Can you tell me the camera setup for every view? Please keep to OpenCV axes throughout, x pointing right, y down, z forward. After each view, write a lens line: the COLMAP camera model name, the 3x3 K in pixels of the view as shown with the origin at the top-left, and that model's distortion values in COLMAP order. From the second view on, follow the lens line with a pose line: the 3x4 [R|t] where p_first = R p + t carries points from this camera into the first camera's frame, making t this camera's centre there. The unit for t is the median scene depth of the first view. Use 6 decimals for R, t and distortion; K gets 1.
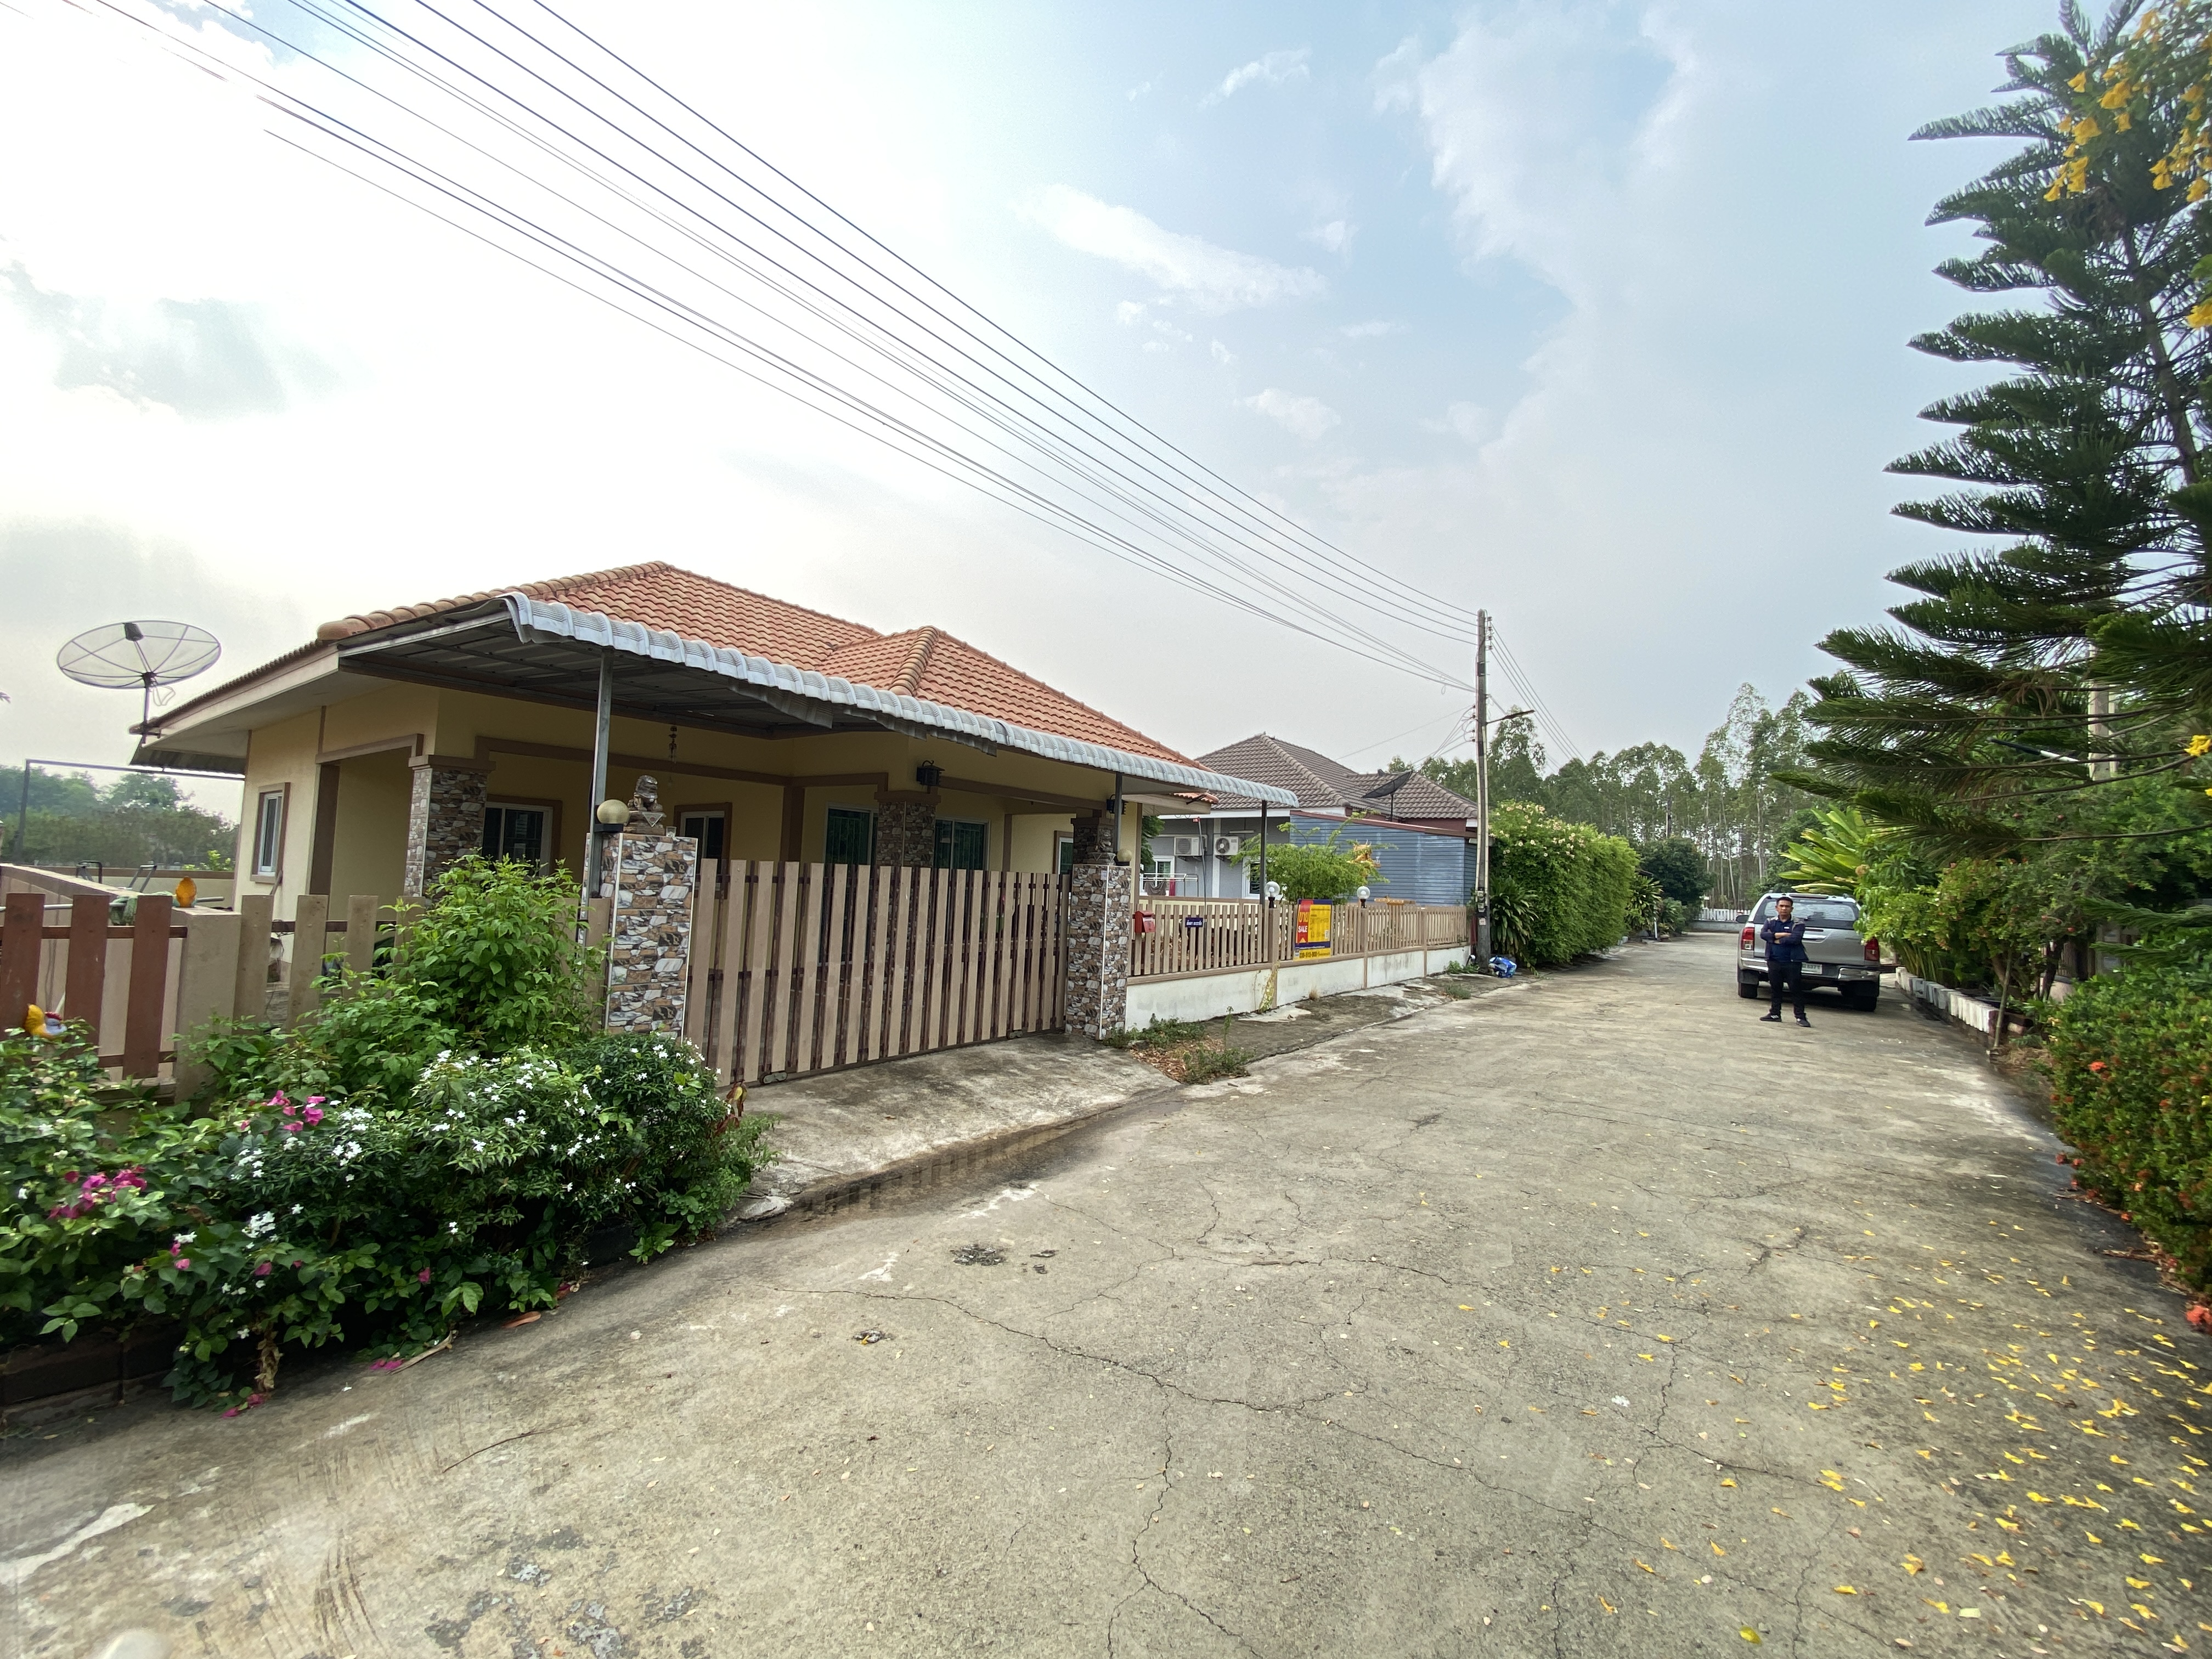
lens RADIAL K [[887.2, 0, 1108.1], [0, 887.2, 823.6], [0, 0, 1]] dist [0.026914, -0.024805]
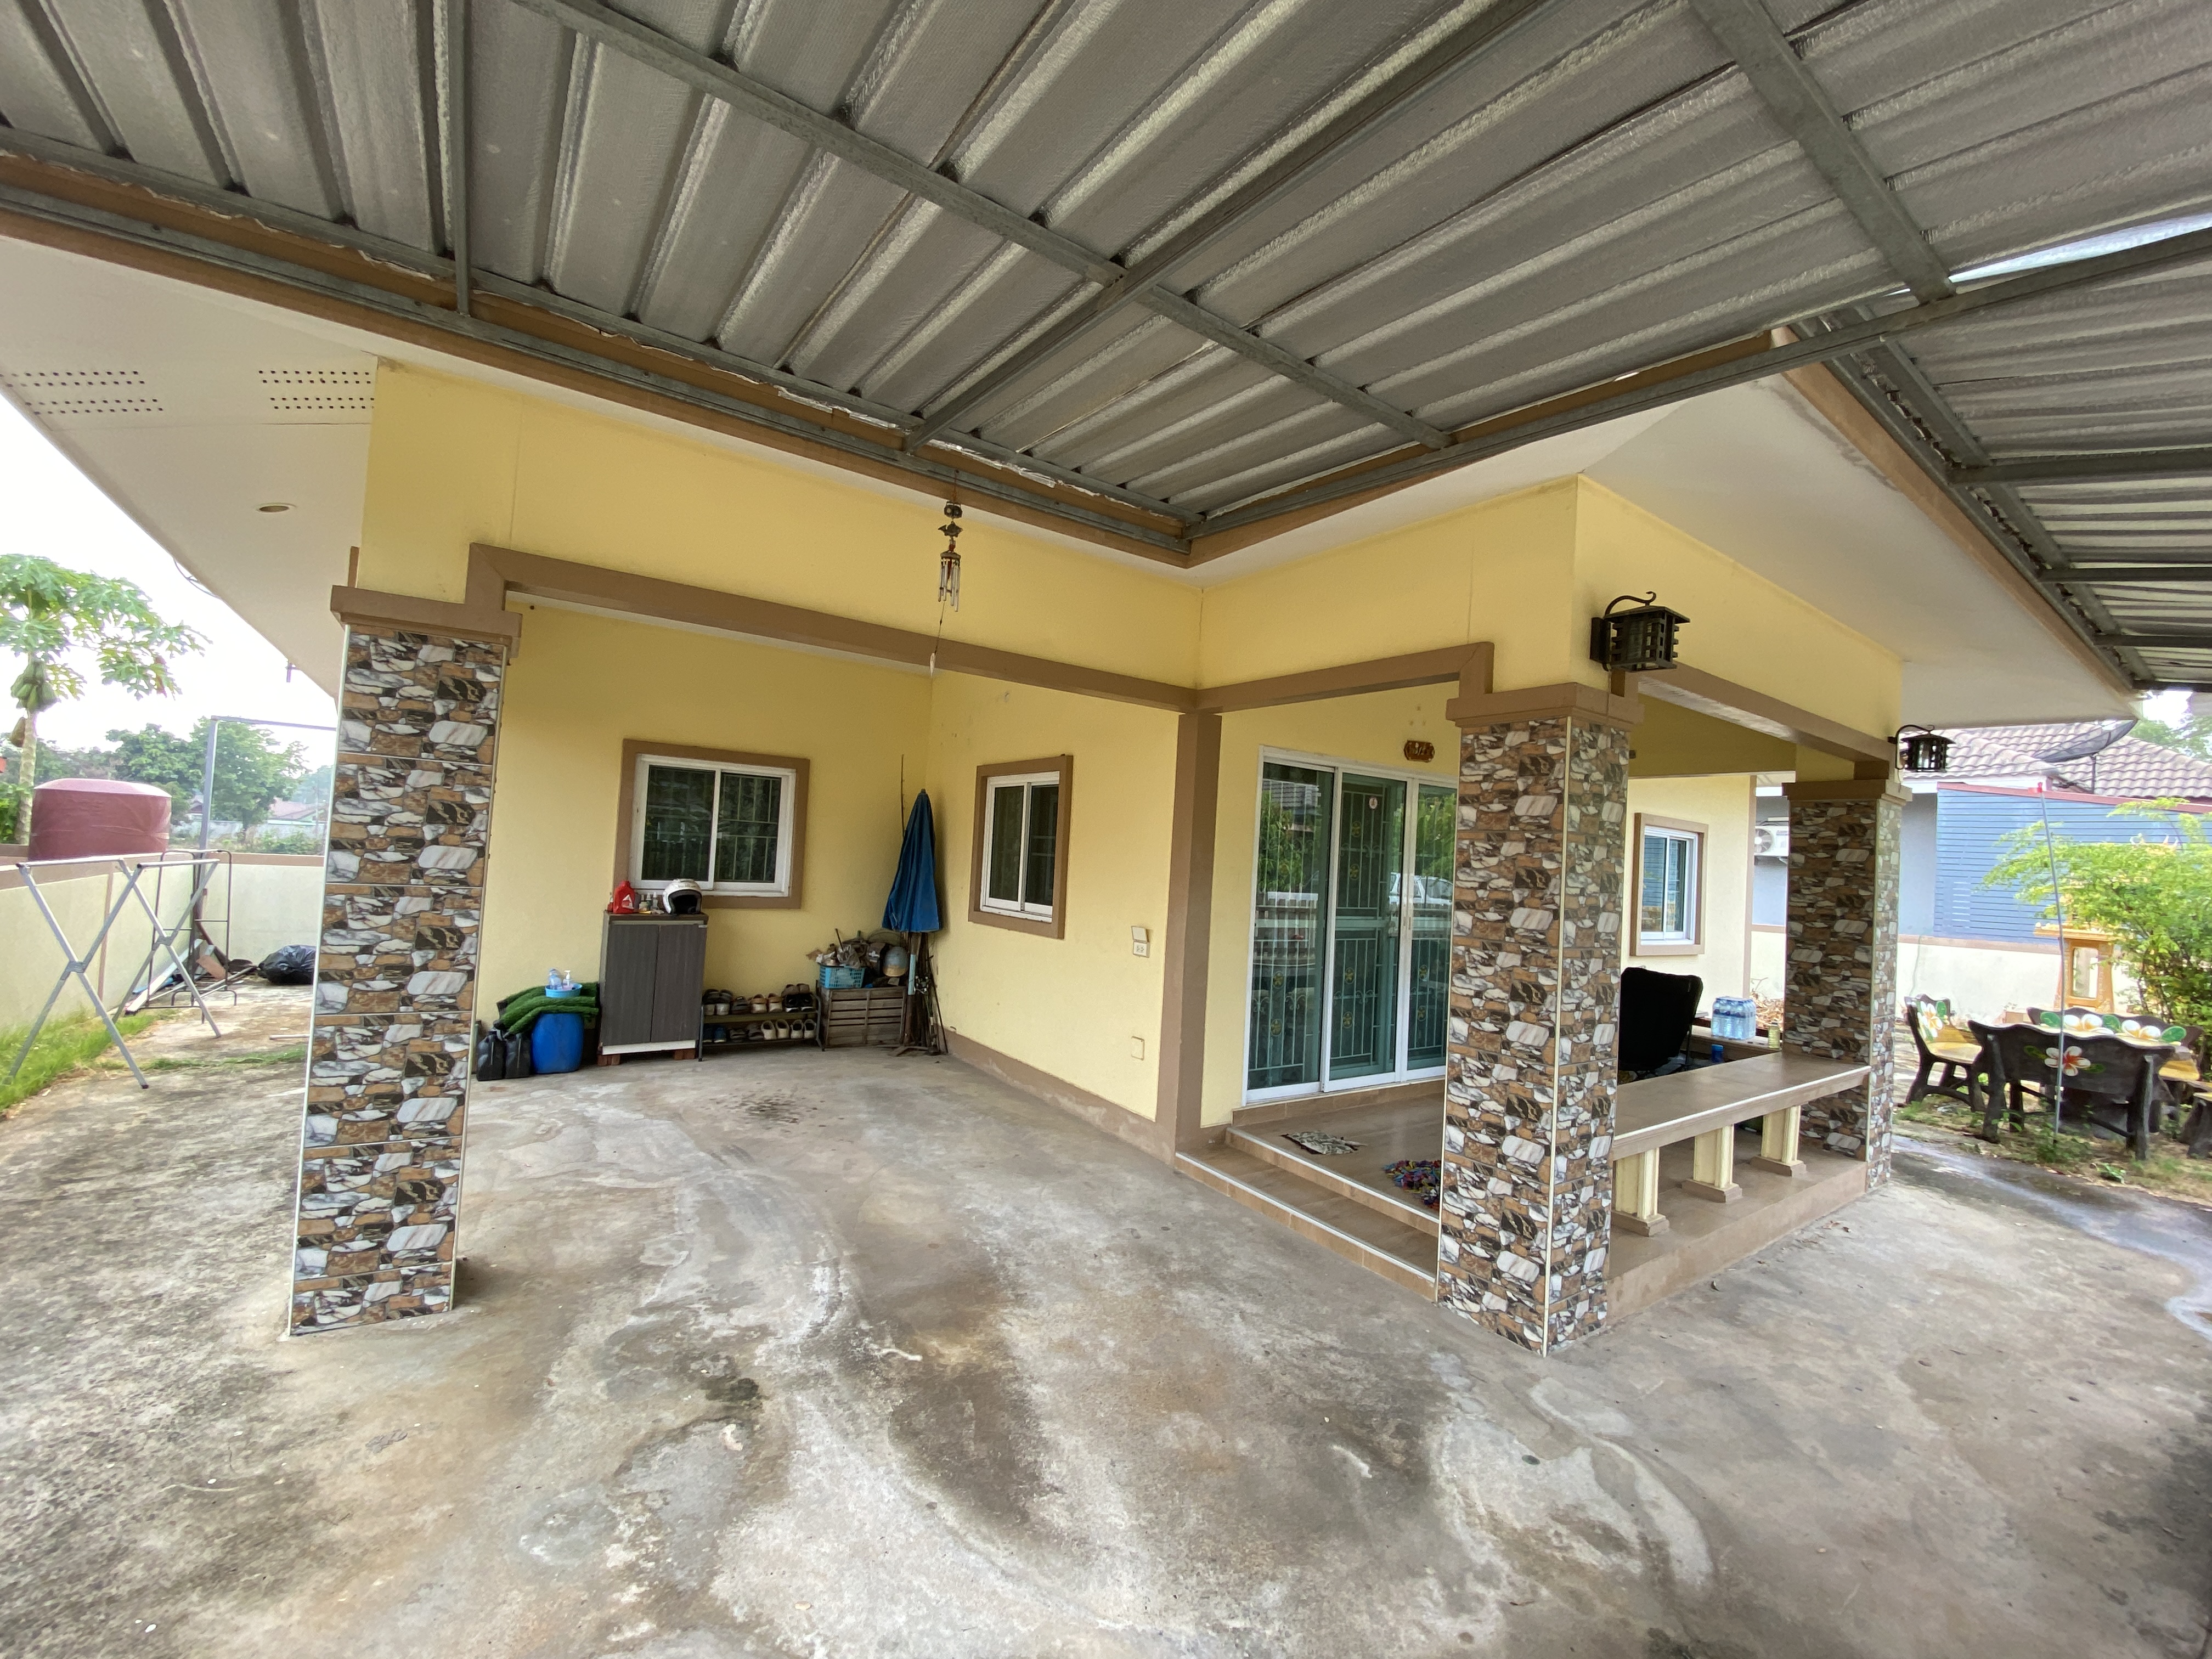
lens RADIAL K [[887.2, 0, 1108.1], [0, 887.2, 823.6], [0, 0, 1]] dist [0.026914, -0.024805]
pose [[0.947643, 0.004176, -0.319305, -0.241206], [0.000630, 0.999888, 0.014947, 0.009334], [0.319331, -0.014365, 0.947534, 0.522335]]
